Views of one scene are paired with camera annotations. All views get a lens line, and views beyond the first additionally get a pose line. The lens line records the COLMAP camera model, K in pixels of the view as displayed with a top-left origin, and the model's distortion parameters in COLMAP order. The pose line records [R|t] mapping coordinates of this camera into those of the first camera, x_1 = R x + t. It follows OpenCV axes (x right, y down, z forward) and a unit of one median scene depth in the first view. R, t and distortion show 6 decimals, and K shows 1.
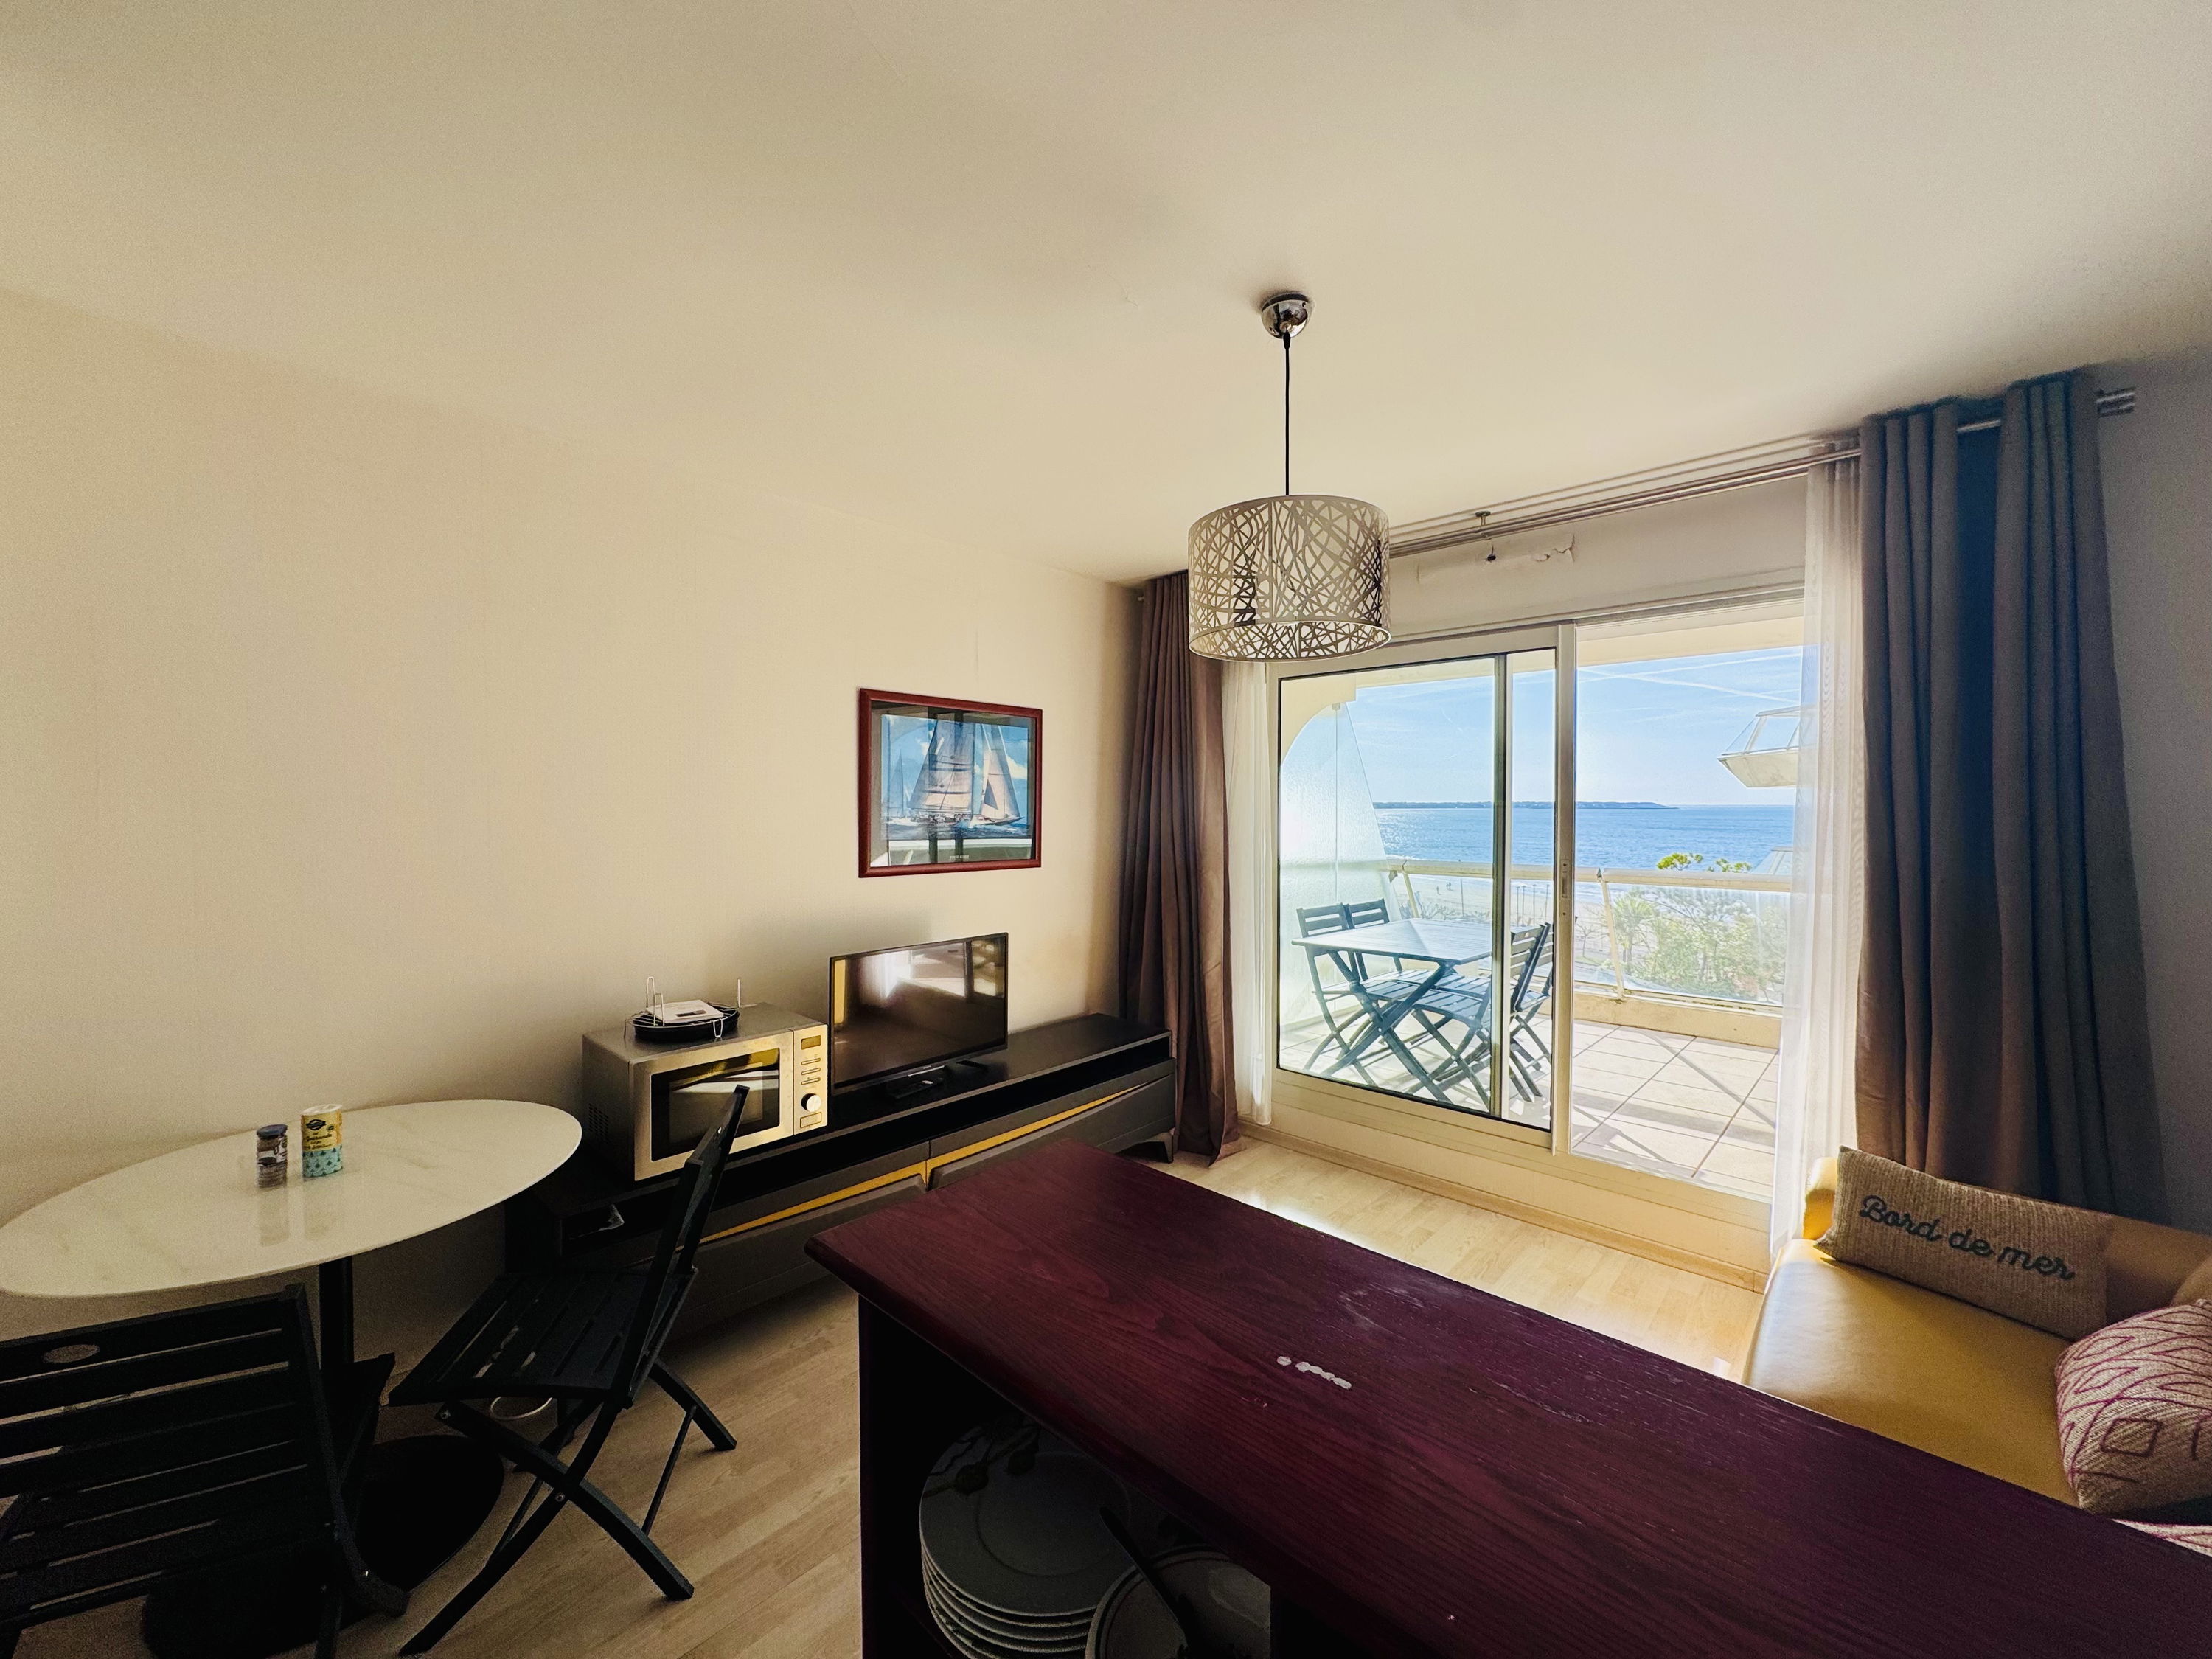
lens RADIAL K [[883.4, 0, 1104.8], [0, 883.4, 825.8], [0, 0, 1]] dist [-0.003352, 0.000436]
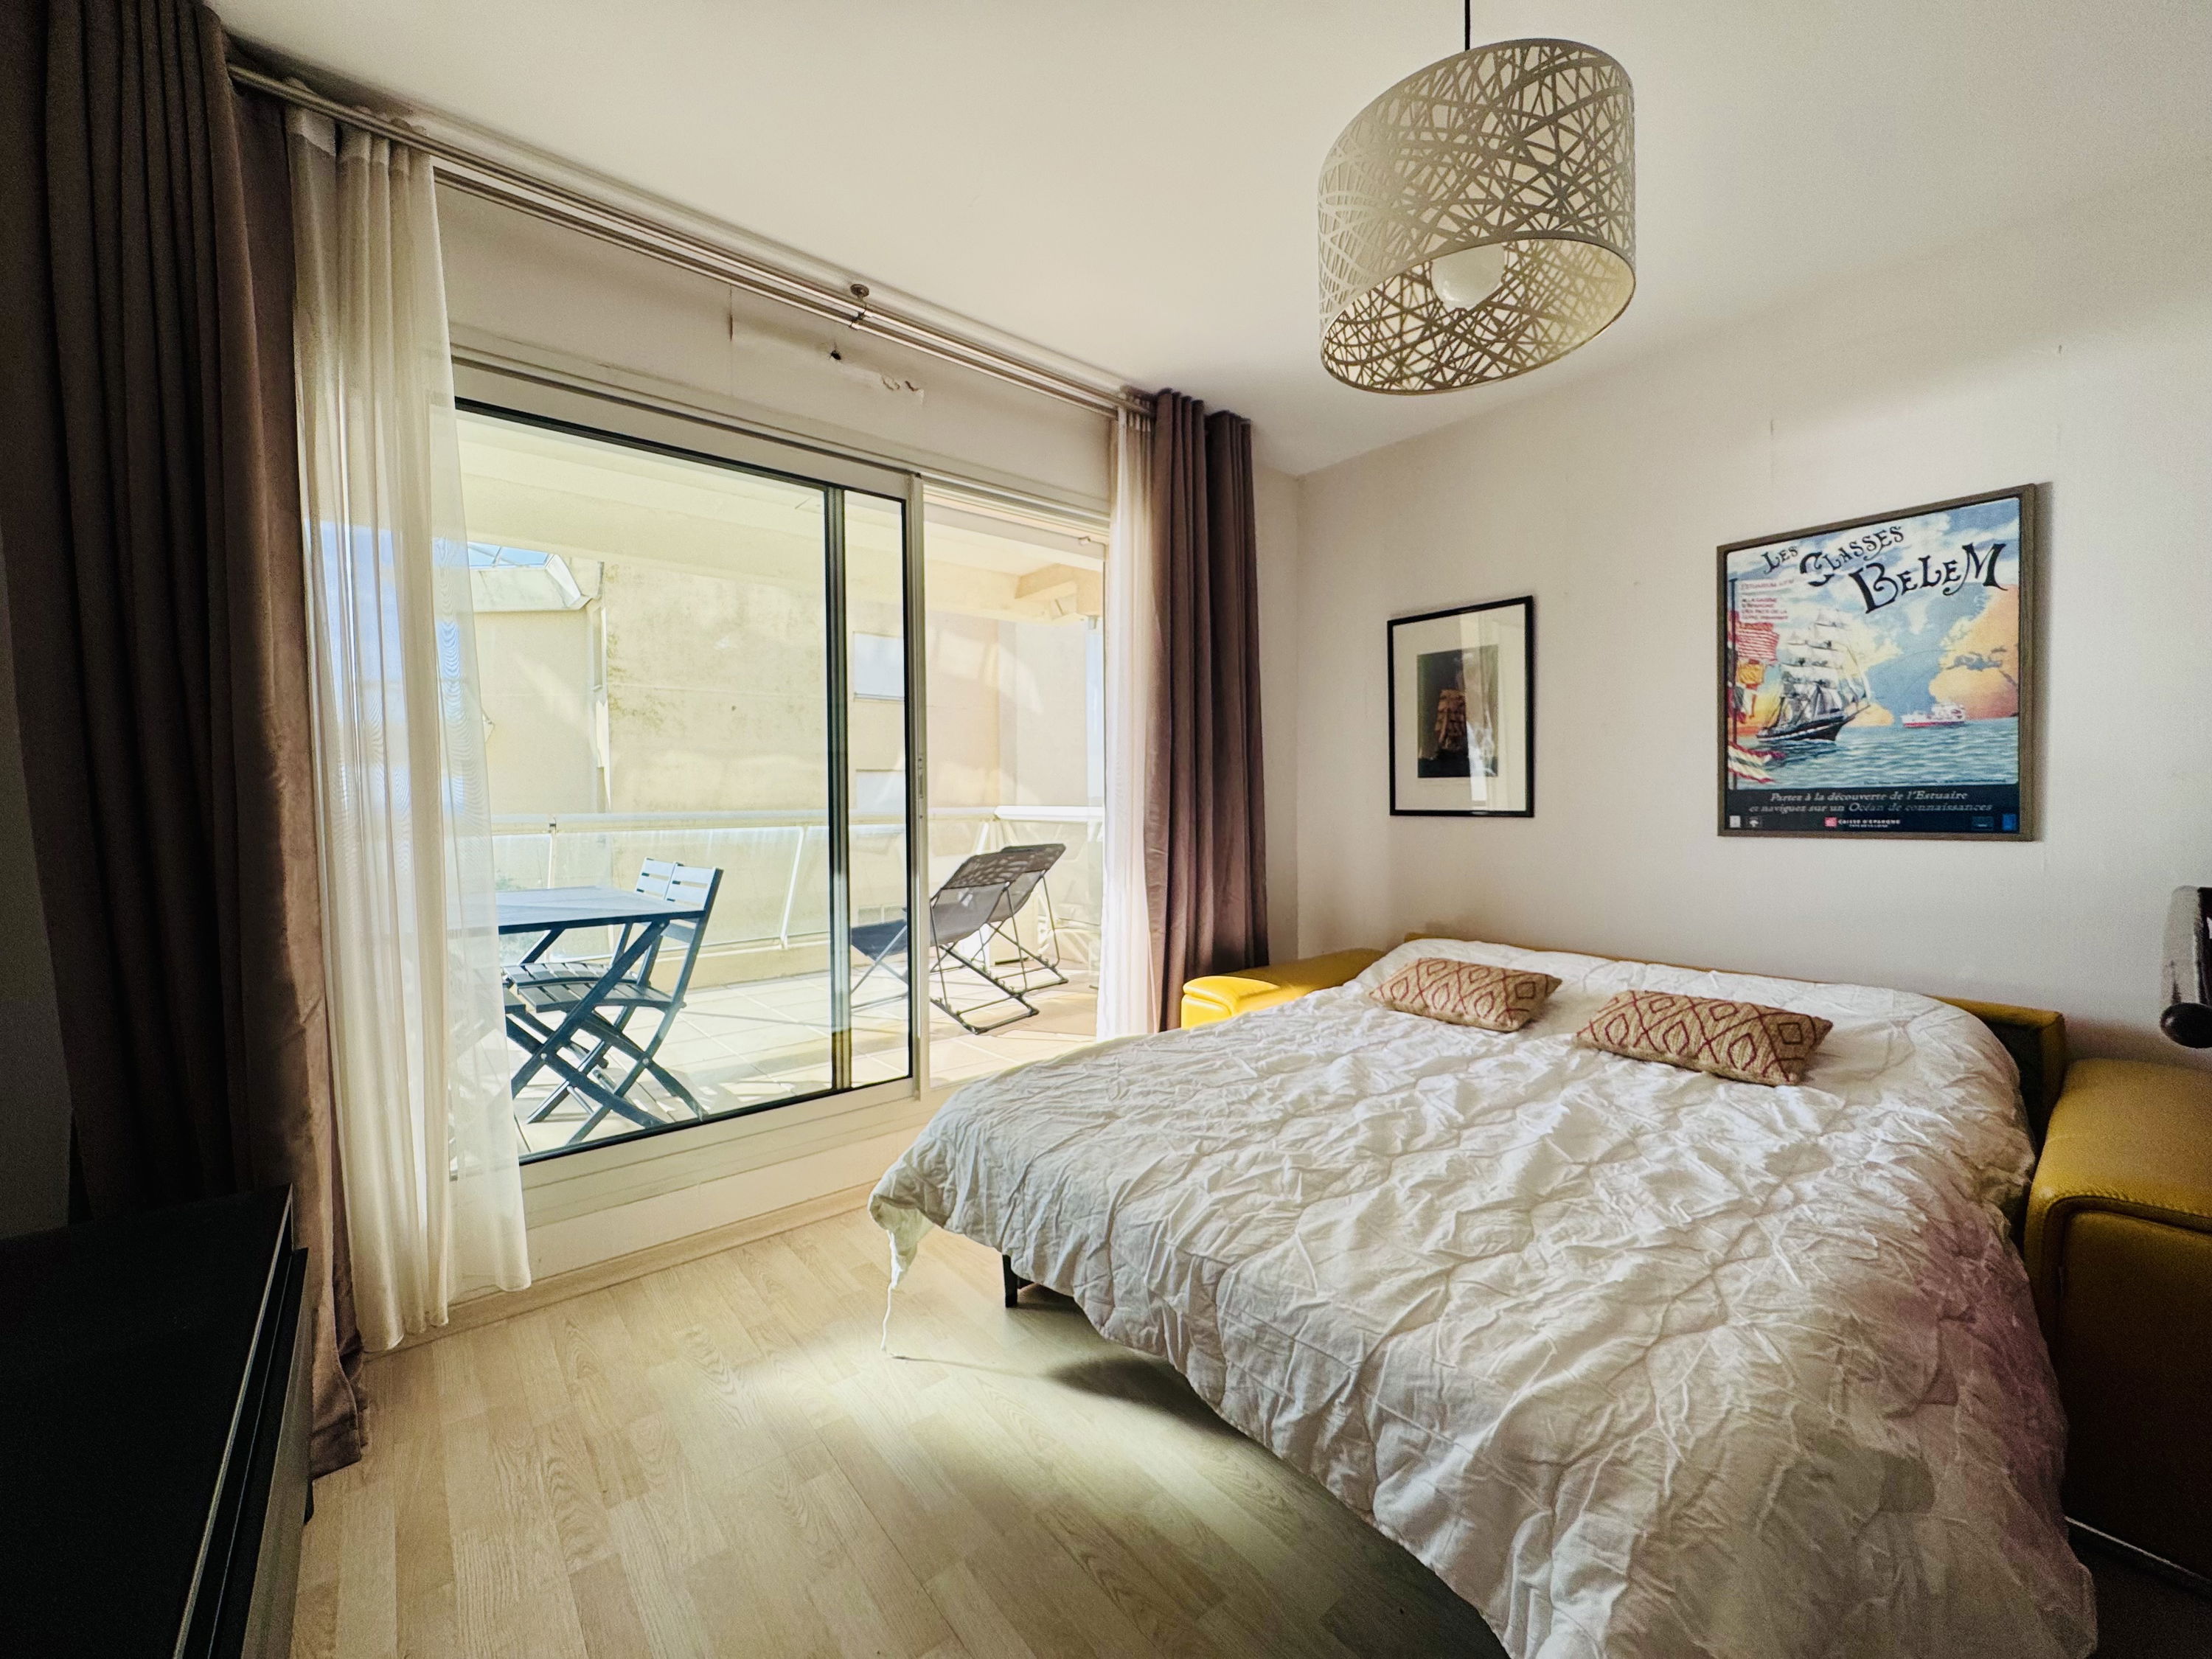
lens RADIAL K [[883.4, 0, 1103.8], [0, 883.4, 826.6], [0, 0, 1]] dist [-0.003352, 0.000436]
pose [[0.128812, -0.031501, 0.991169, -0.312050], [0.028727, 0.999194, 0.028023, 0.090984], [-0.991253, 0.024864, 0.129613, 0.722540]]
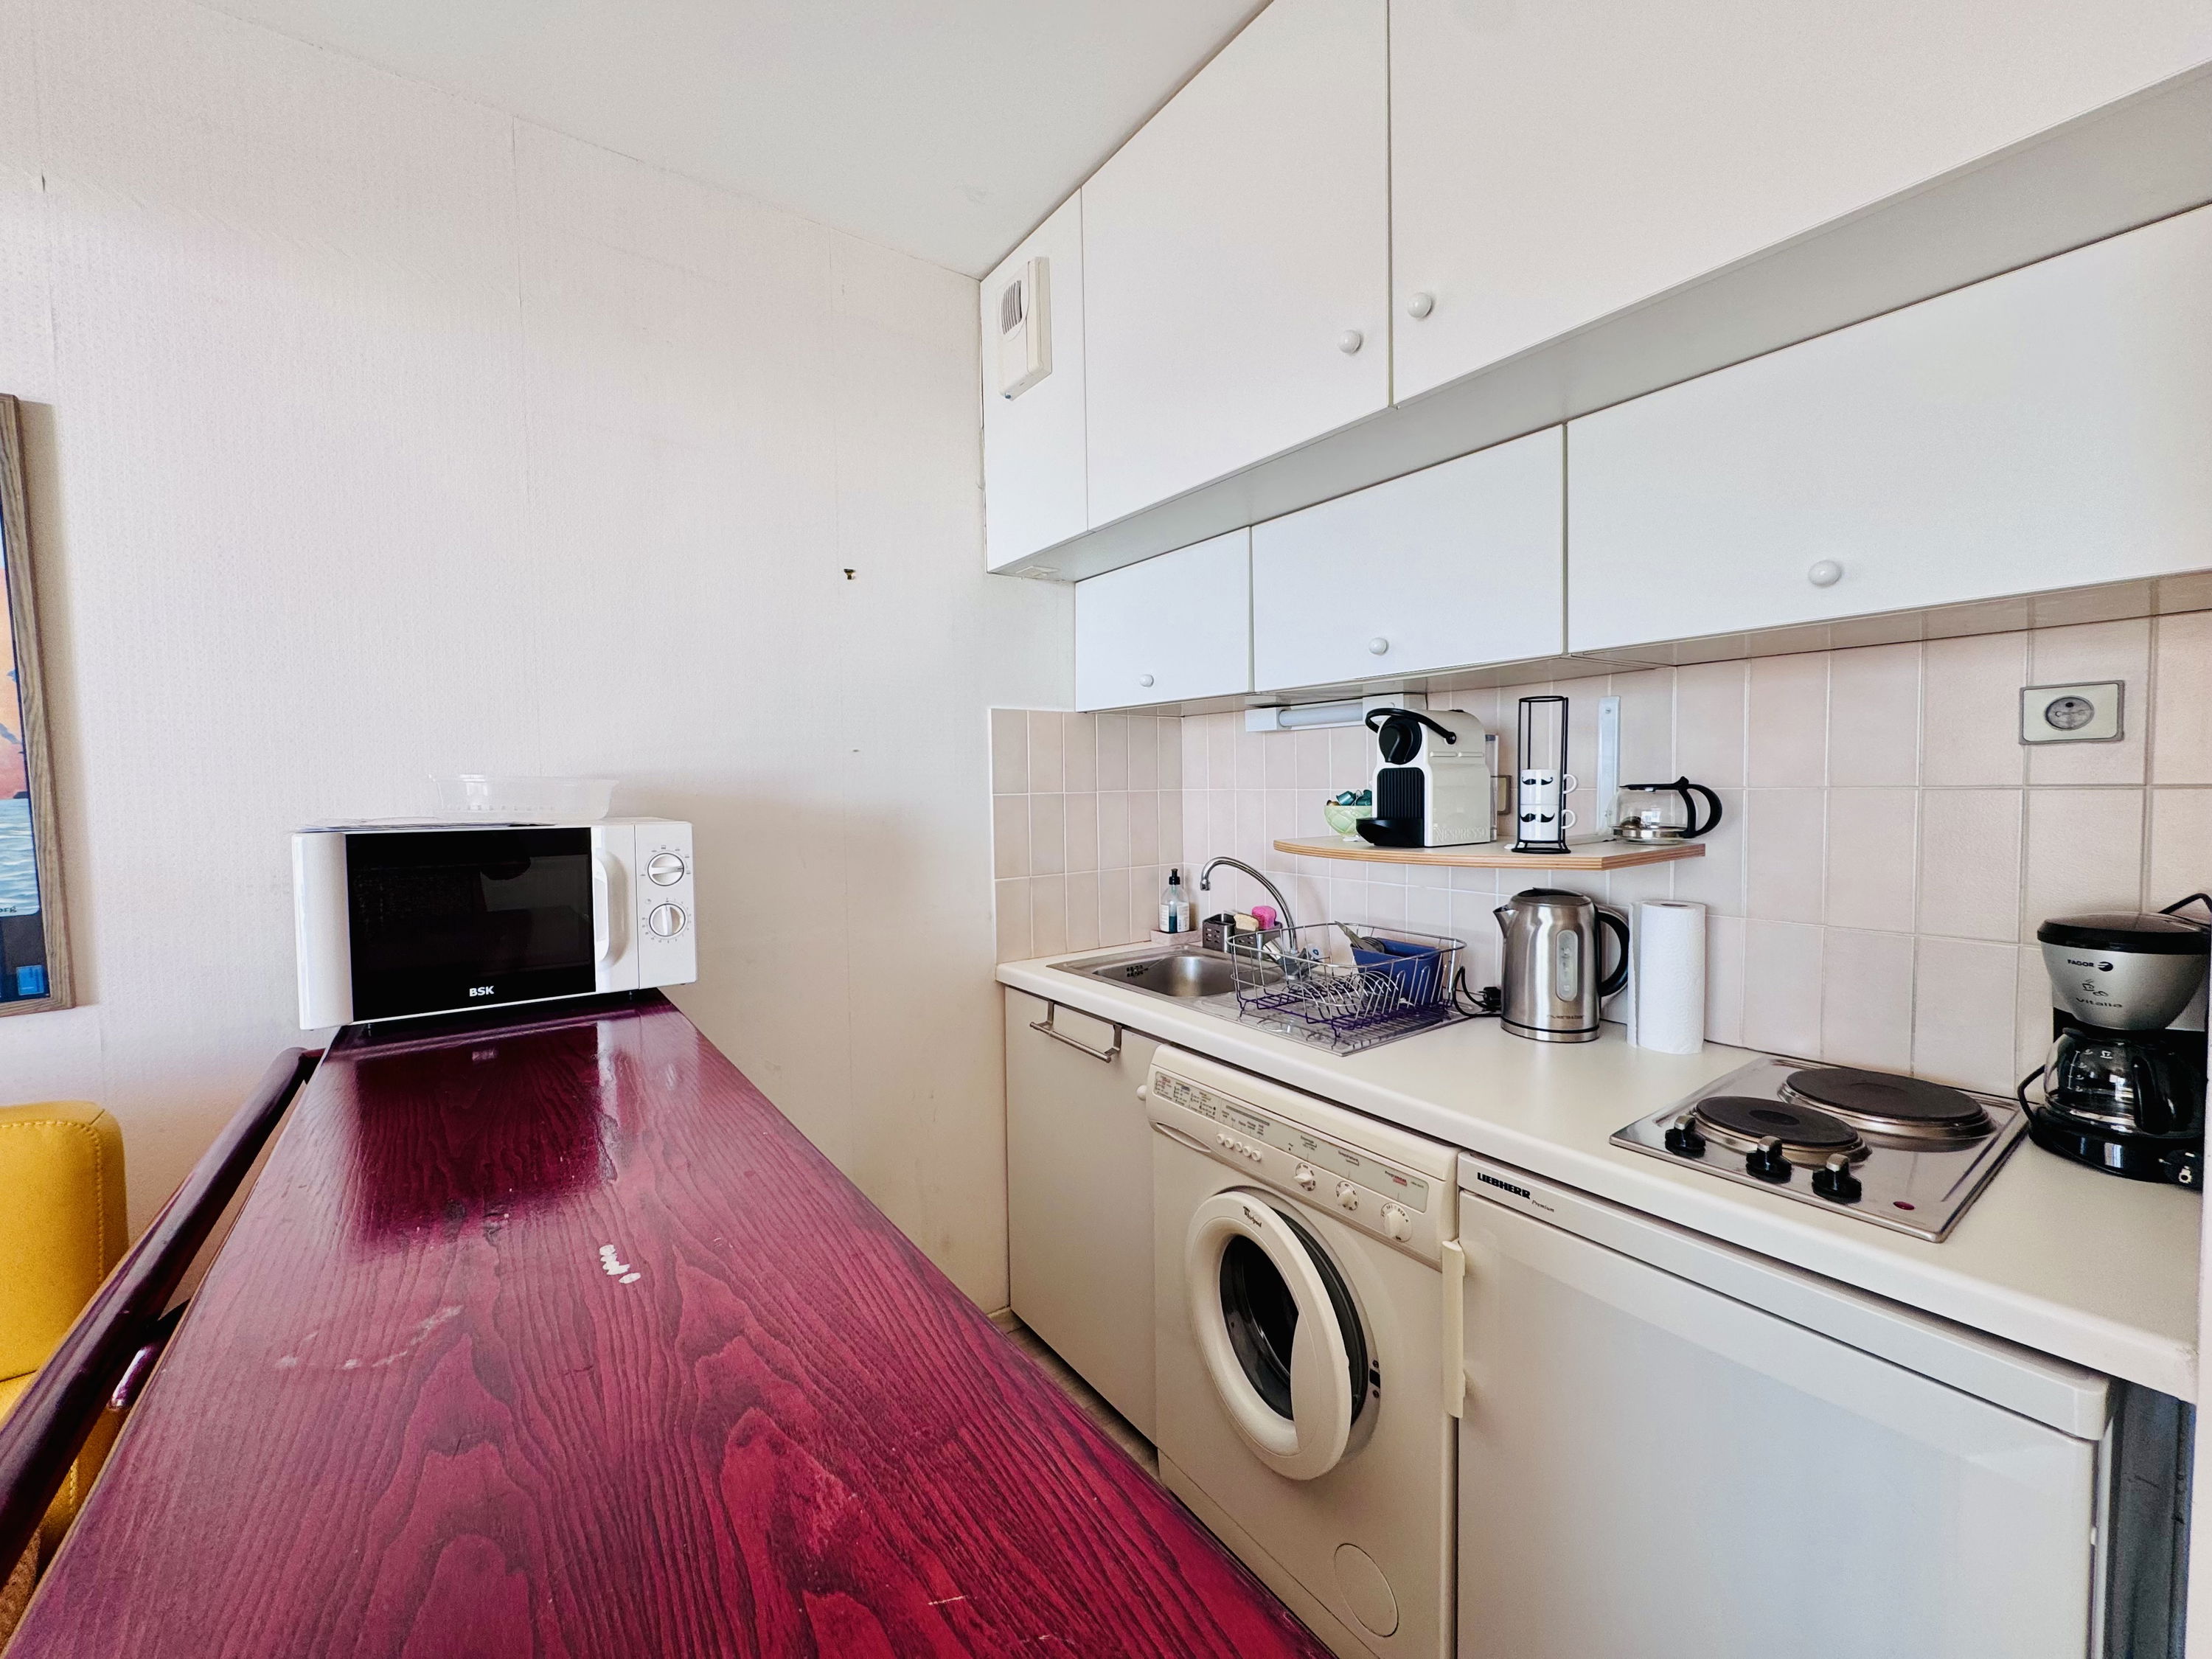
lens RADIAL K [[883.4, 0, 1099.0], [0, 883.4, 827.0], [0, 0, 1]] dist [-0.003352, 0.000436]
pose [[-0.981099, 0.010113, 0.193242, -0.085064], [0.024410, 0.997124, 0.071747, 0.040872], [-0.191961, 0.075108, -0.978524, 0.396458]]
